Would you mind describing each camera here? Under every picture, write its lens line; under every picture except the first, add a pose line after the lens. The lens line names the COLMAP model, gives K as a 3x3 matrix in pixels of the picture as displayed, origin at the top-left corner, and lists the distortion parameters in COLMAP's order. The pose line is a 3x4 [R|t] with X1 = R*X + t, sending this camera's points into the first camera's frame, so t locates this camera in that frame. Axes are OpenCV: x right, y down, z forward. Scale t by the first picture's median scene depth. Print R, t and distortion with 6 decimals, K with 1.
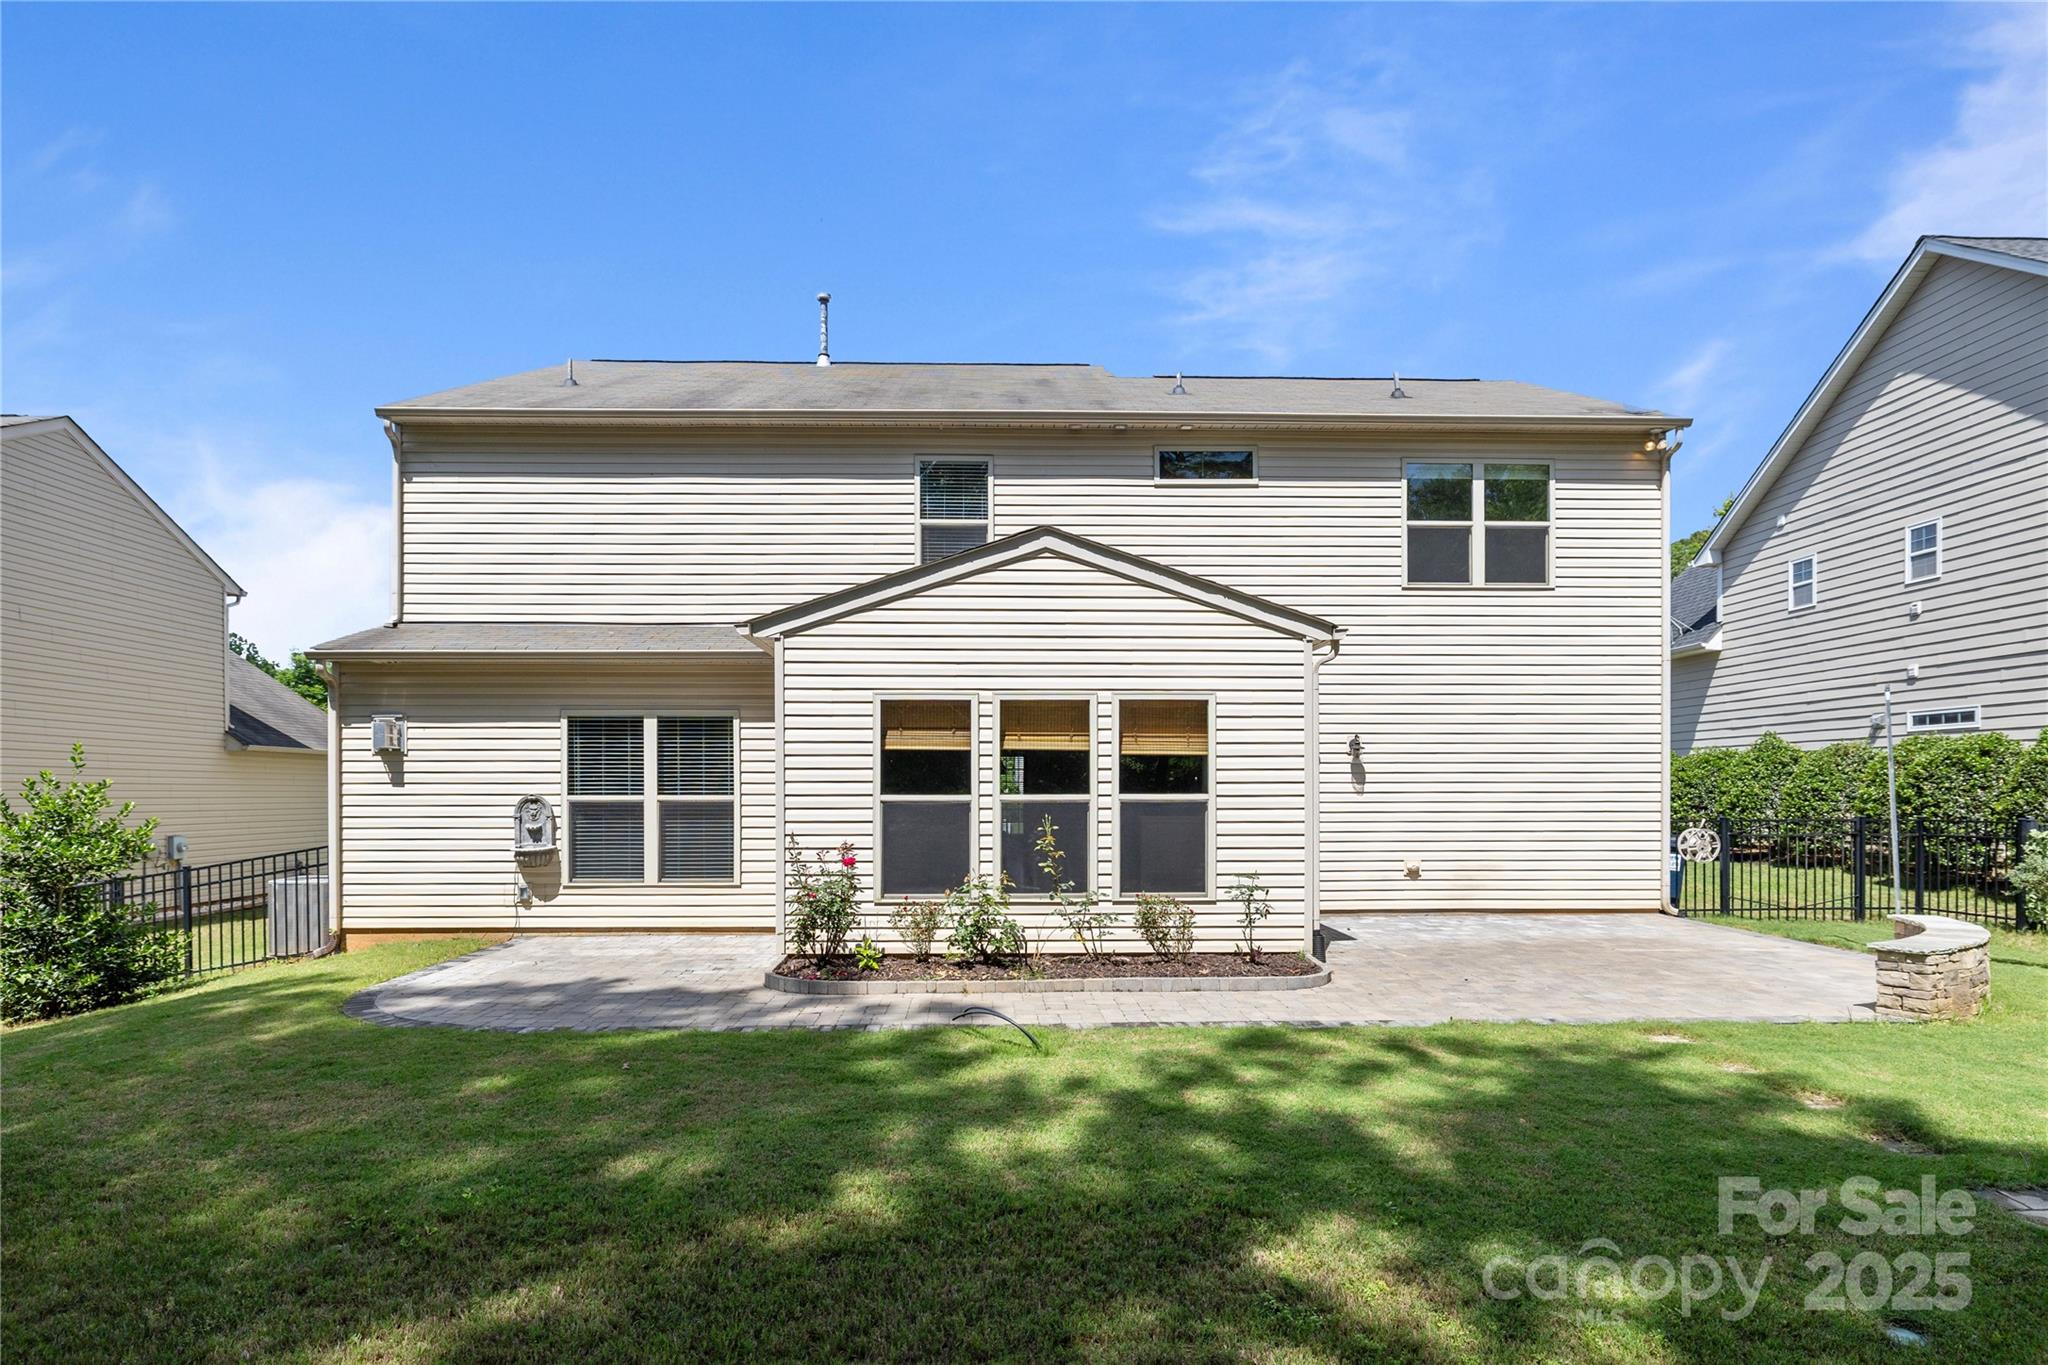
lens RADIAL K [[1032.1, 0, 1009.7], [0, 1032.1, 798.2], [0, 0, 1]] dist [-0.004056, -0.000780]
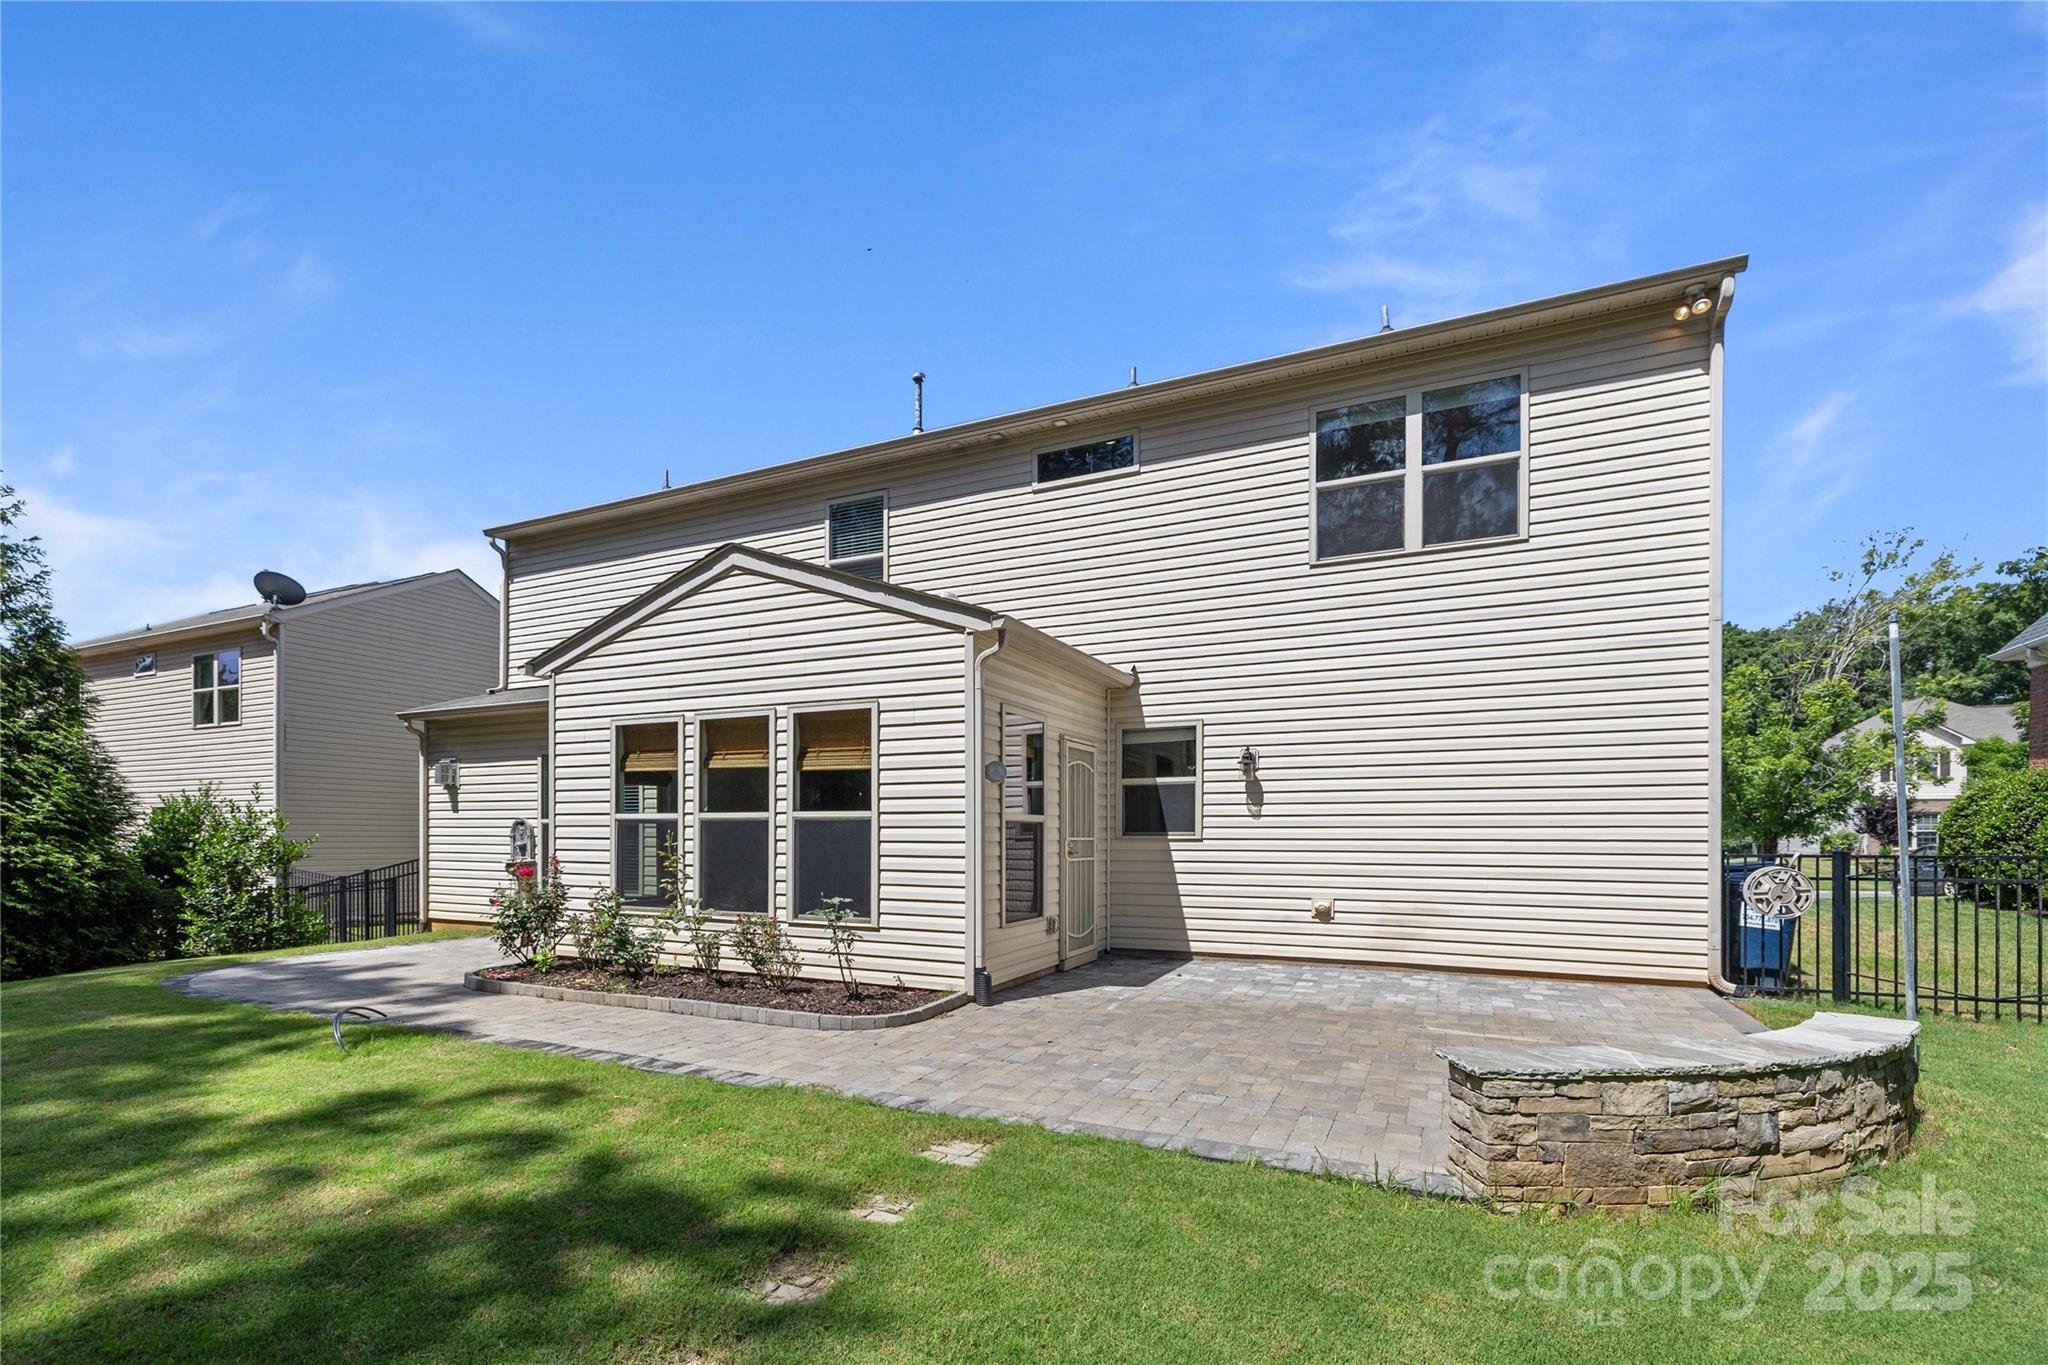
lens RADIAL K [[902.9, 0, 1014.4], [0, 902.9, 837.3], [0, 0, 1]] dist [0.003830, -0.000174]
pose [[0.891250, 0.005974, -0.453474, 0.569462], [-0.007237, 0.999973, -0.001049, 0.016350], [0.453455, 0.004217, 0.891269, 0.290480]]
